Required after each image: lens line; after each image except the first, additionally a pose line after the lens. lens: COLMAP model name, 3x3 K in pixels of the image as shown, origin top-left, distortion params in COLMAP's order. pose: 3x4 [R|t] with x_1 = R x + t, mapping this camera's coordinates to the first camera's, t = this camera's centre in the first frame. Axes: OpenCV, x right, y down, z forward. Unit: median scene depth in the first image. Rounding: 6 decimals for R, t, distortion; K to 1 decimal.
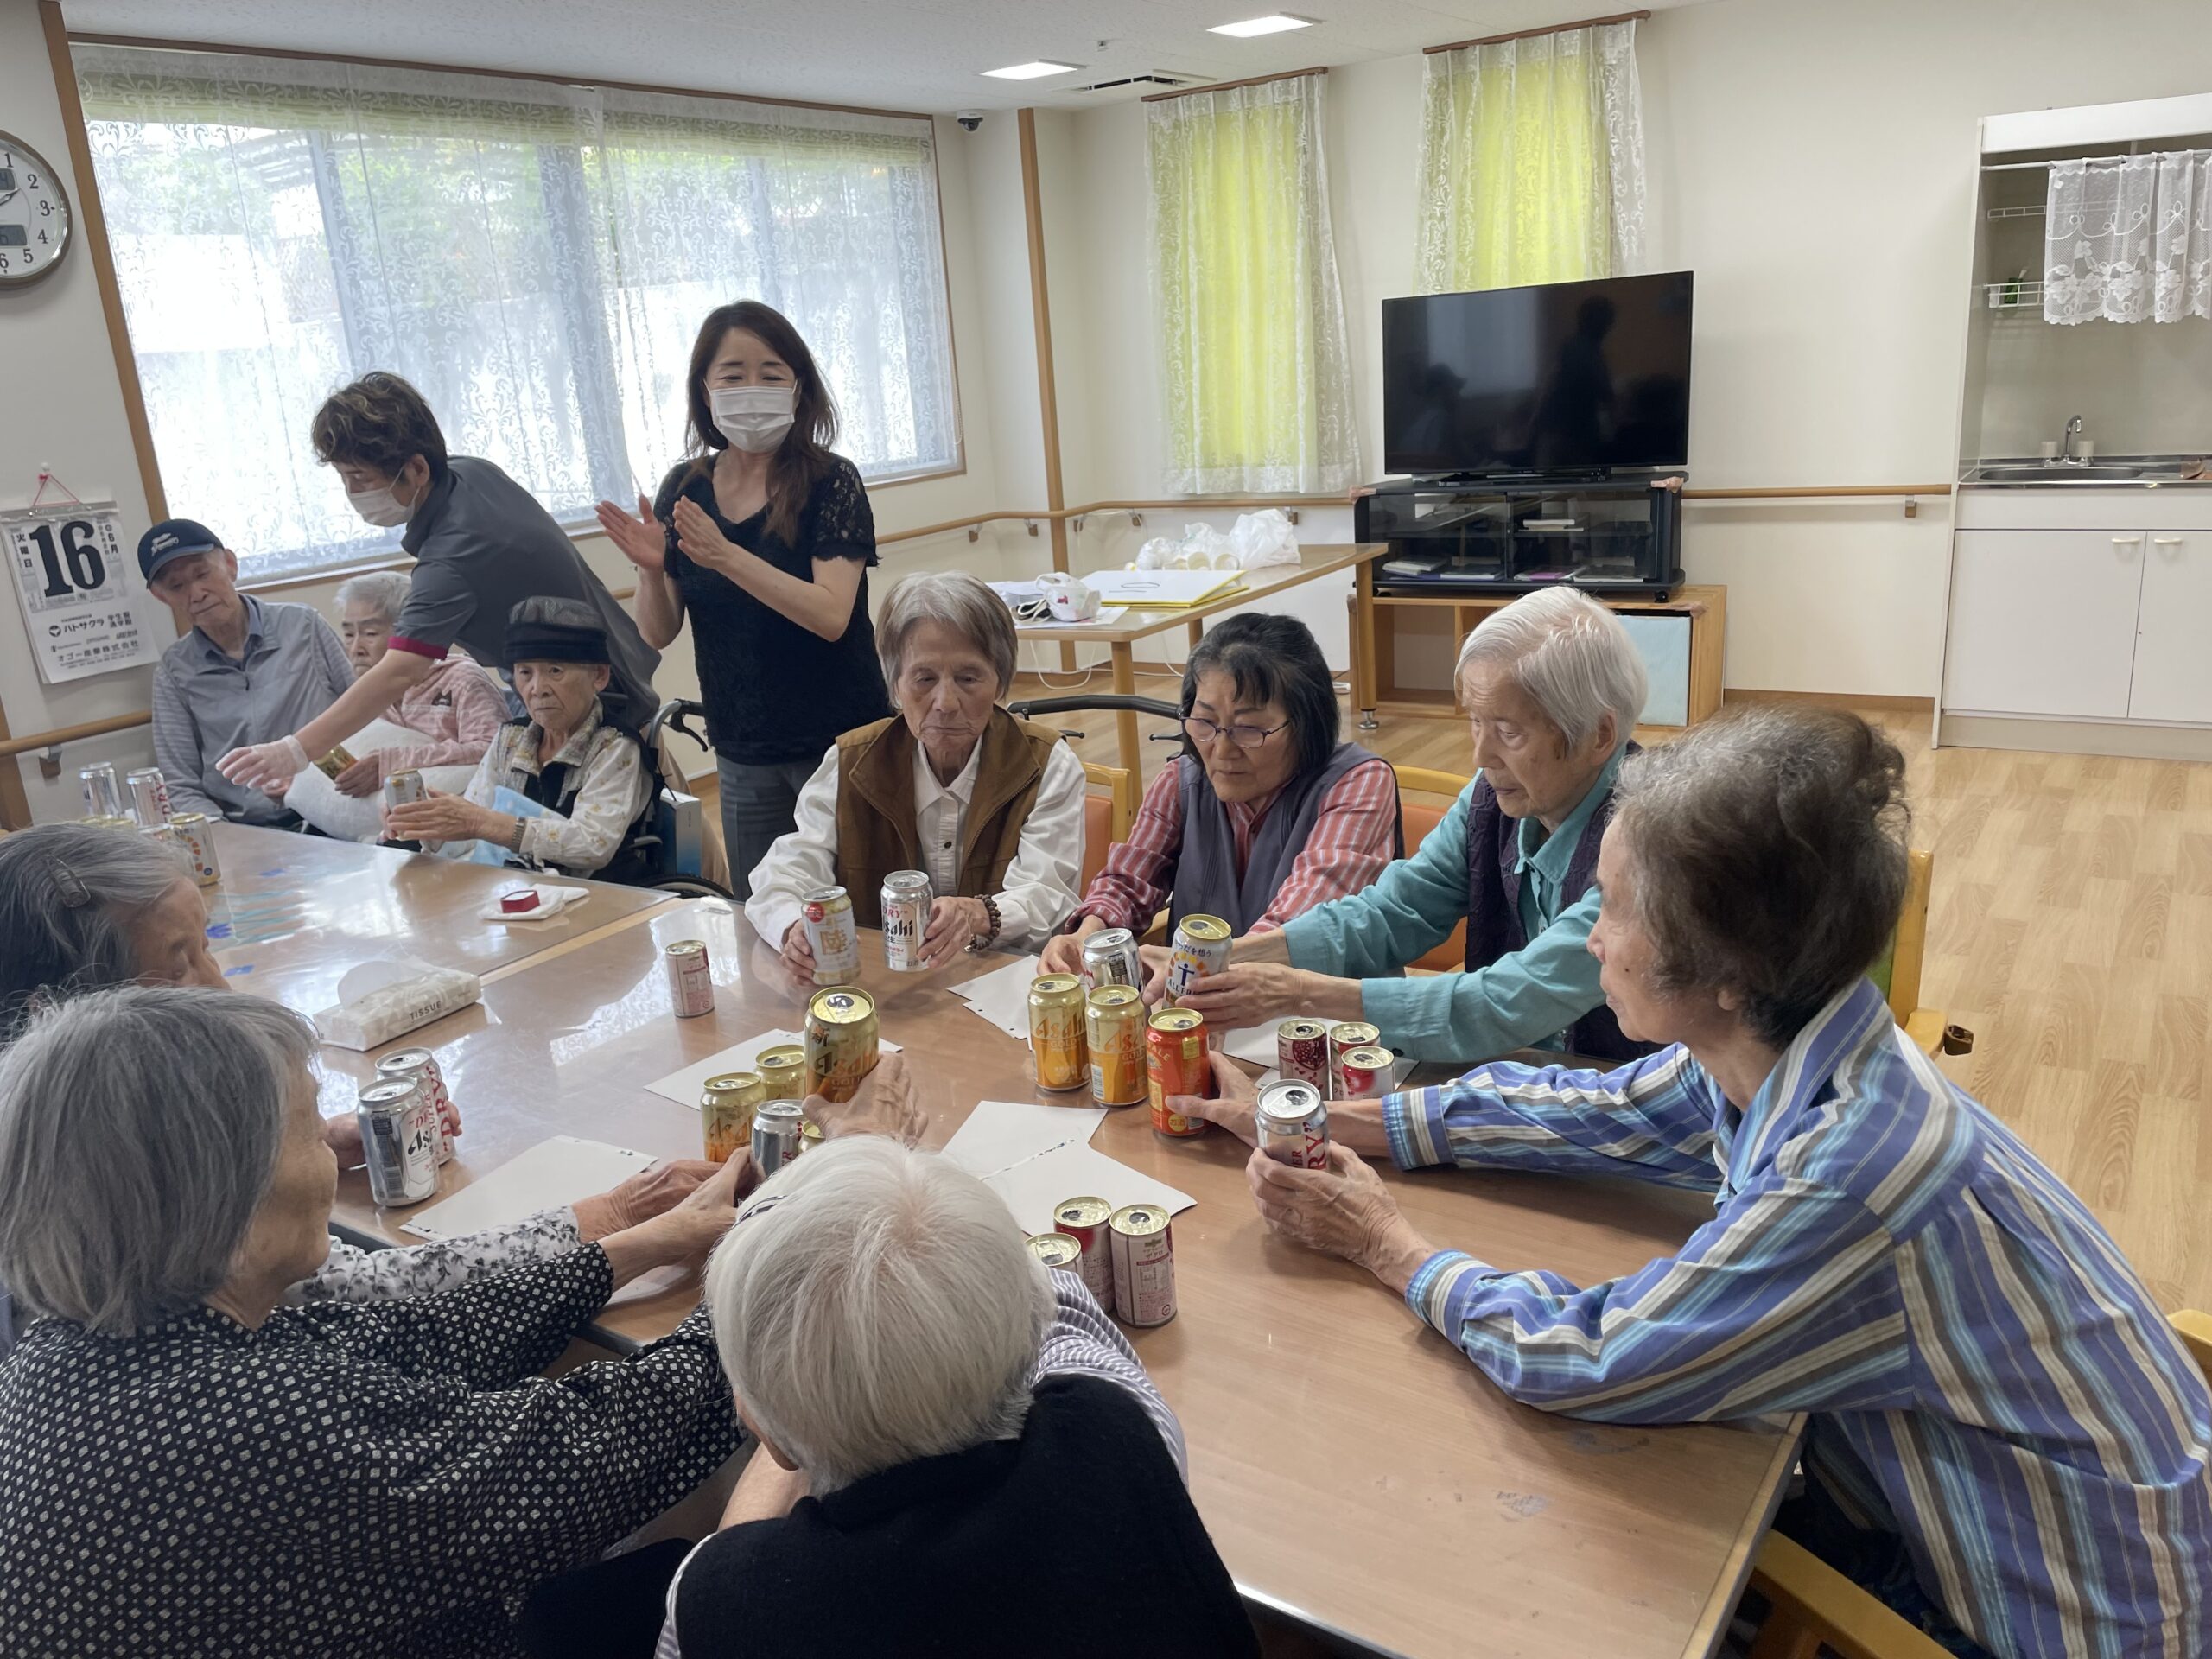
lens RADIAL K [[1653.7, 0, 1080.5], [0, 1653.7, 837.7], [0, 0, 1]] dist [0.077256, -0.102172]
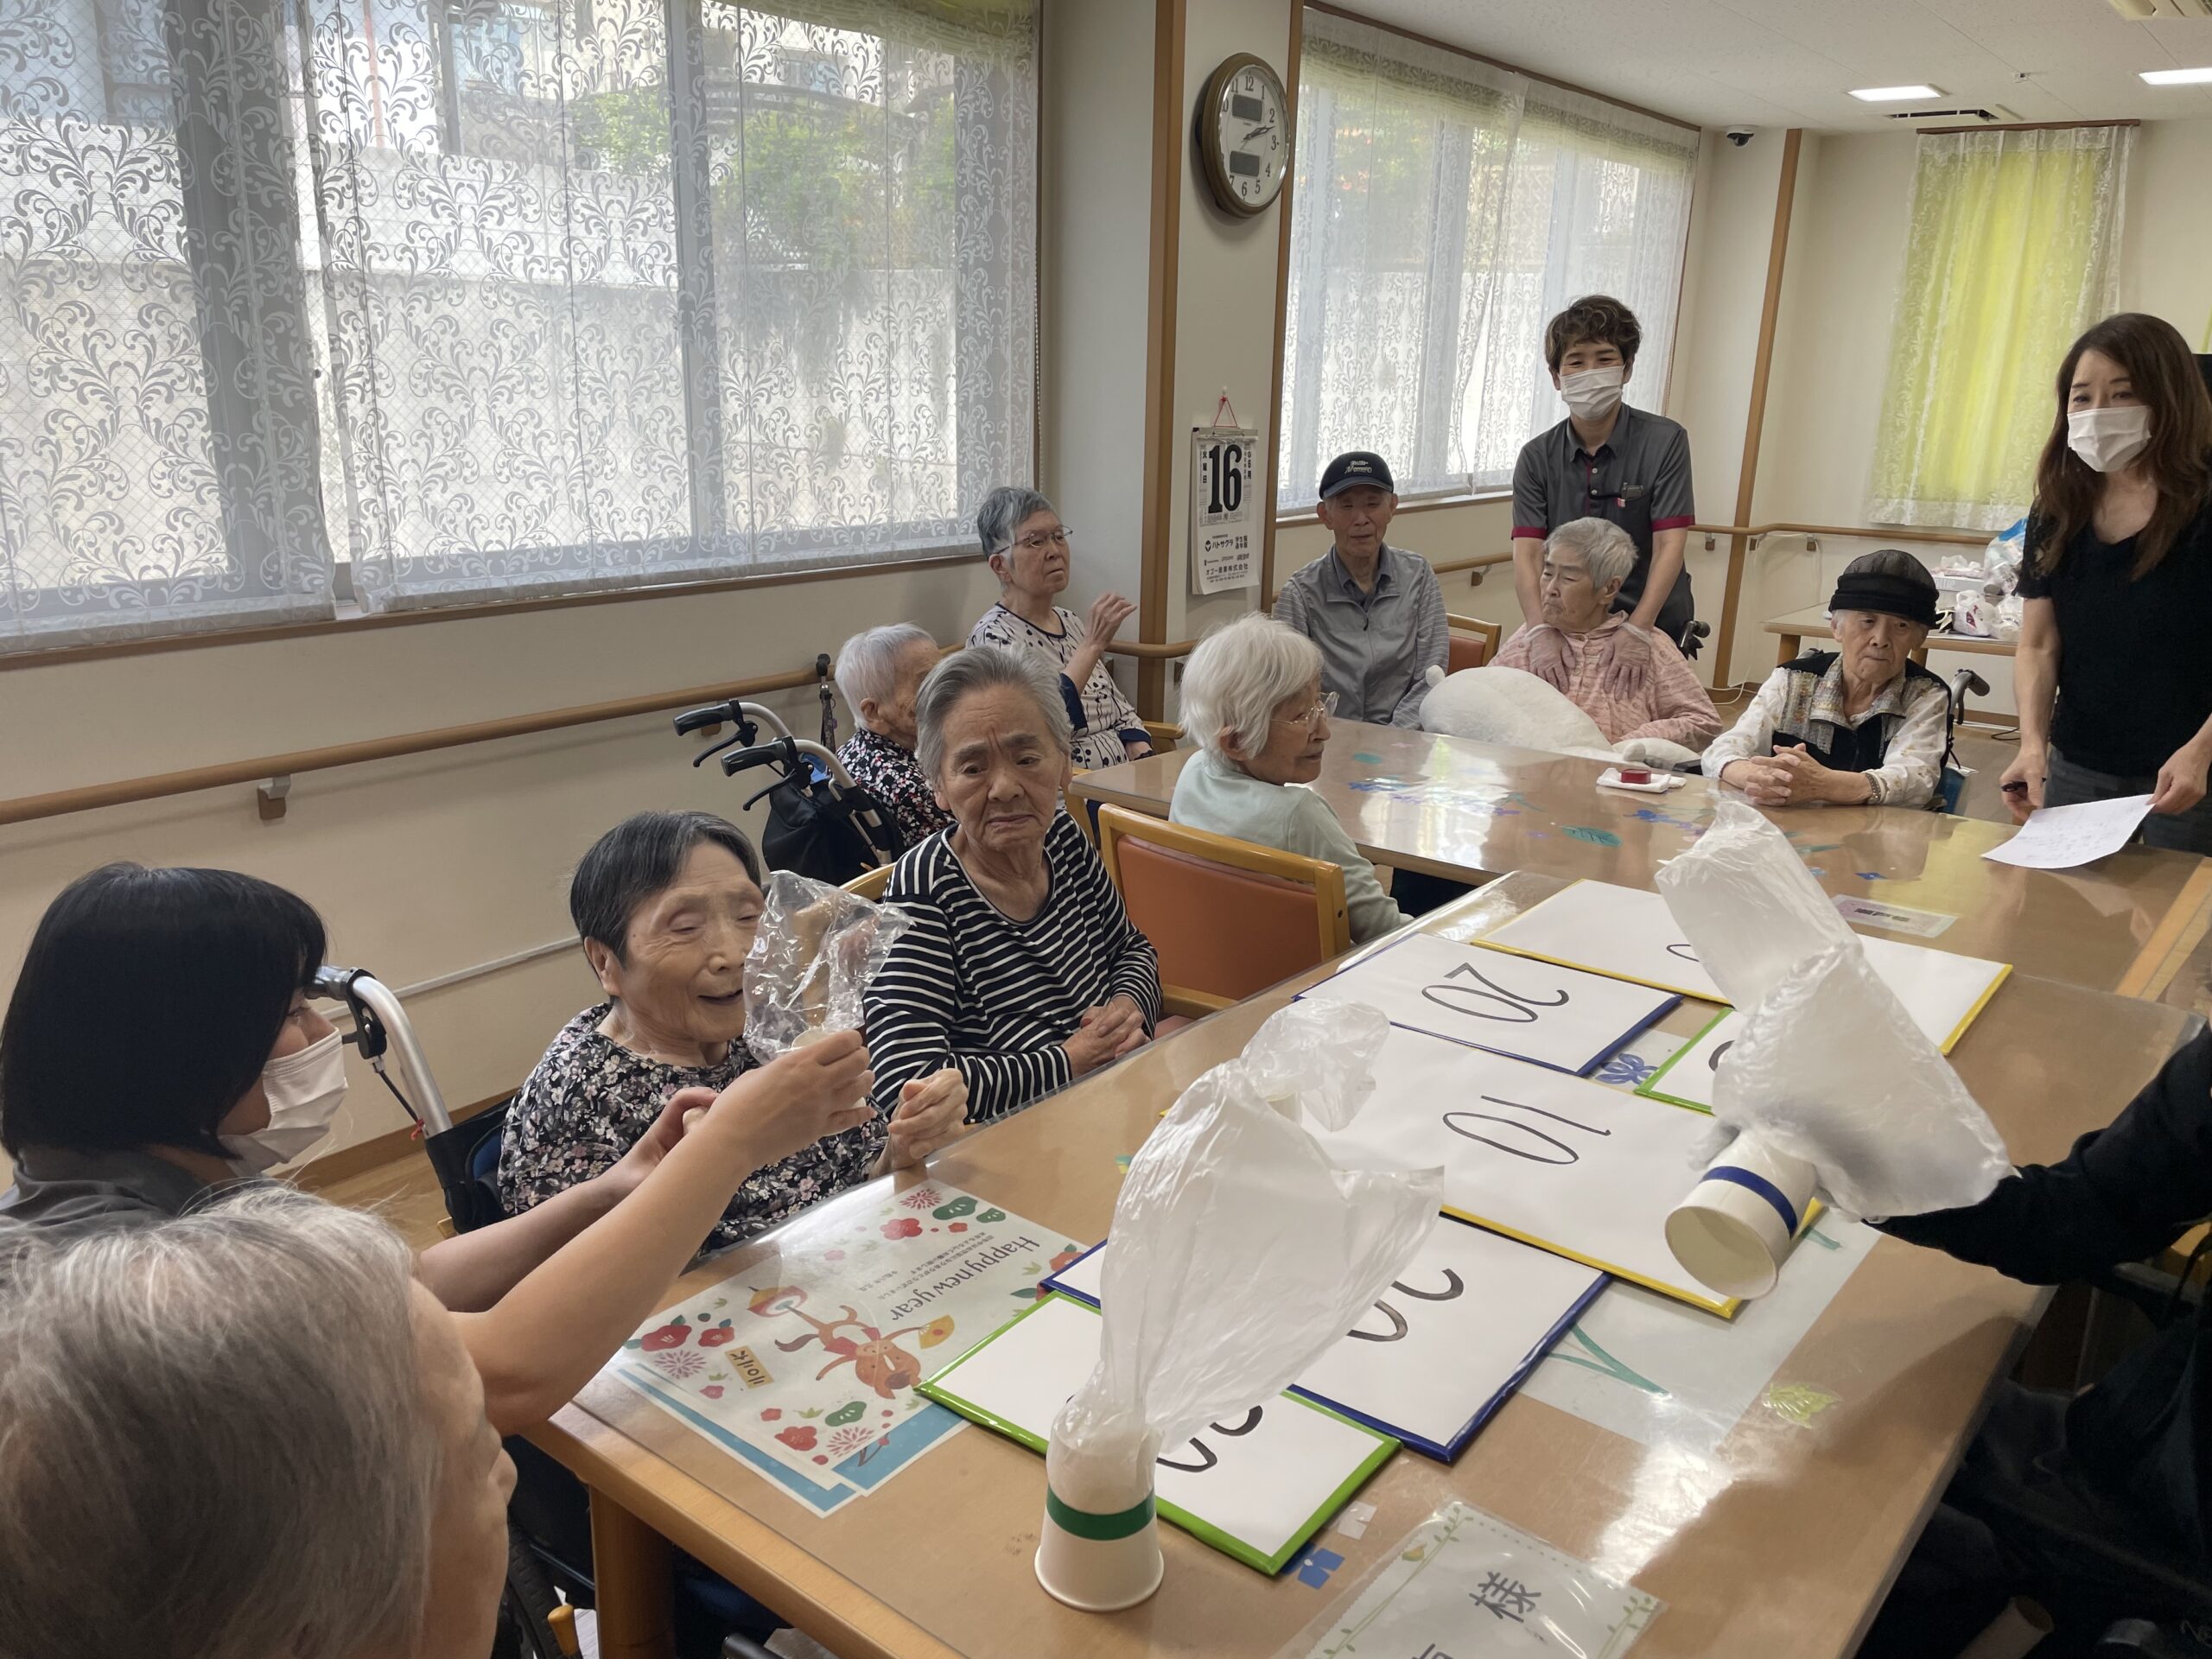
lens RADIAL K [[1653.7, 0, 1080.5], [0, 1653.7, 837.7], [0, 0, 1]] dist [0.077256, -0.102172]
pose [[0.991509, 0.117271, -0.056186, -0.410406], [-0.117708, 0.993038, -0.004508, 0.049186], [0.055266, 0.011084, 0.998410, -0.030588]]
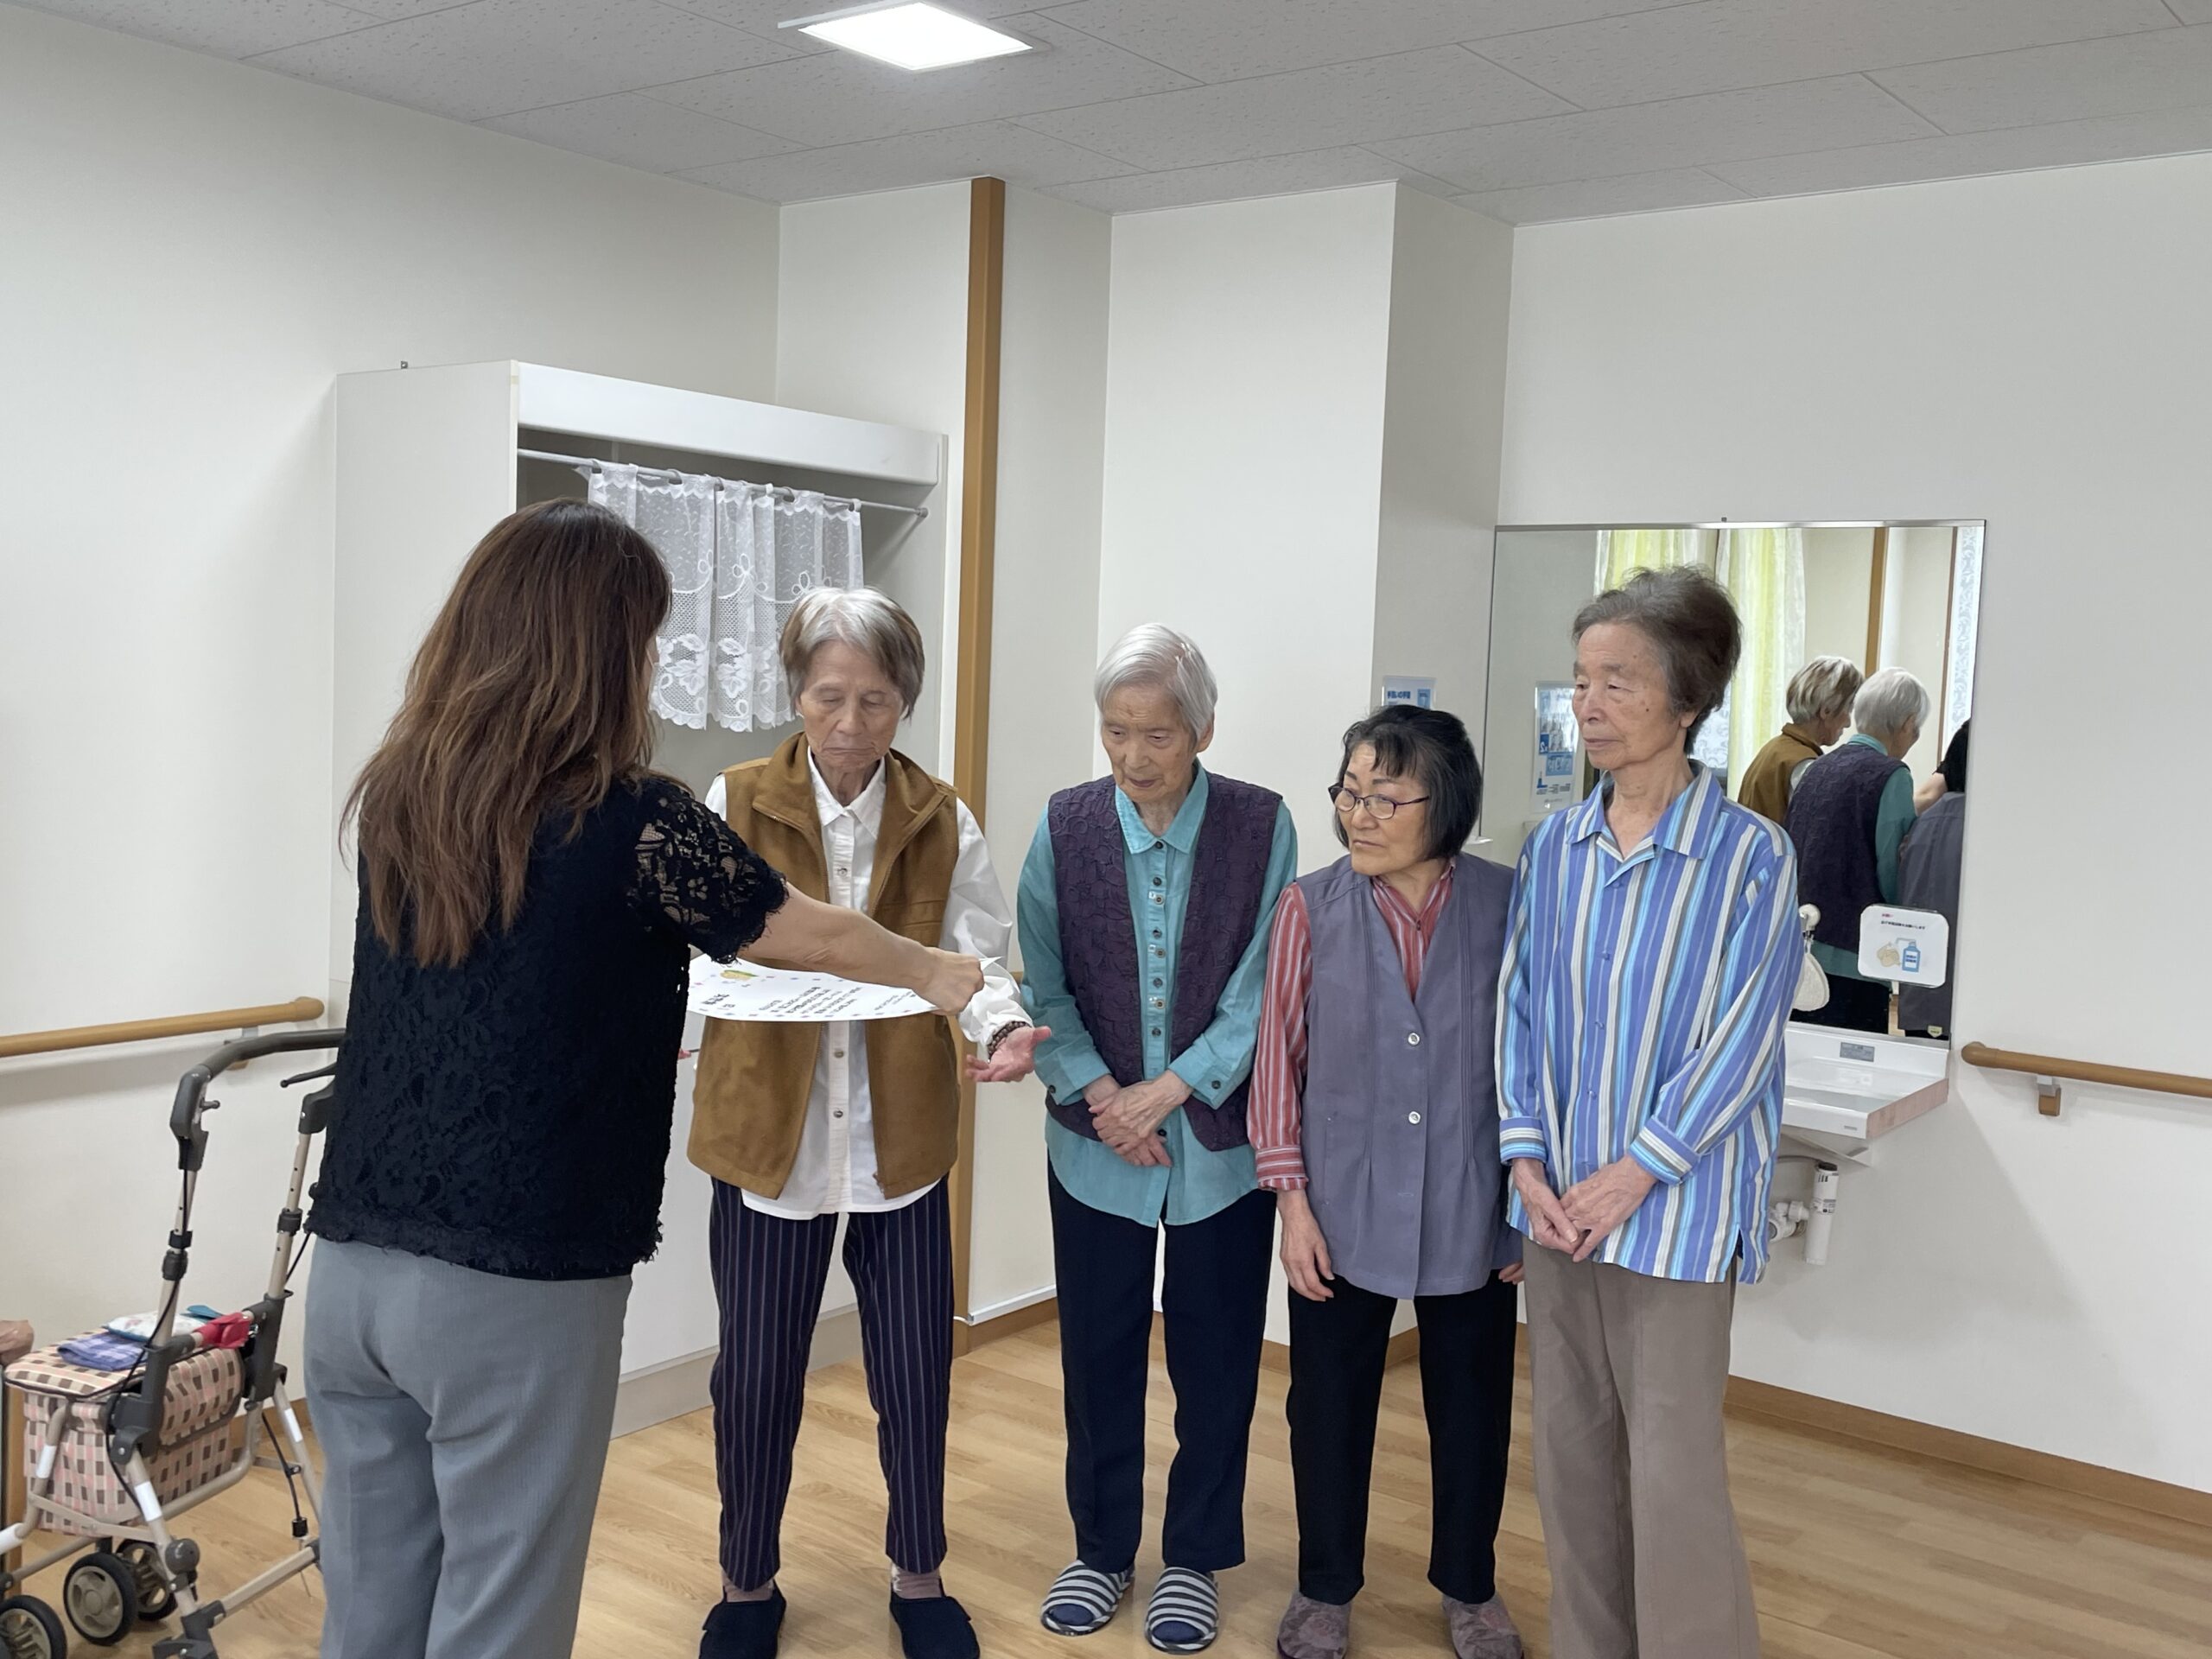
lens RADIAL K [[2113.9, 0, 1106.0], [0, 2113.9, 829.5], [0, 0, 1]] dist [0.047616, -0.001225]
pose [[0.052485, -0.000836, 0.998621, -0.137447], [0.246913, 0.968961, -0.012166, -0.184973], [-0.967615, 0.247211, 0.051063, 0.680257]]
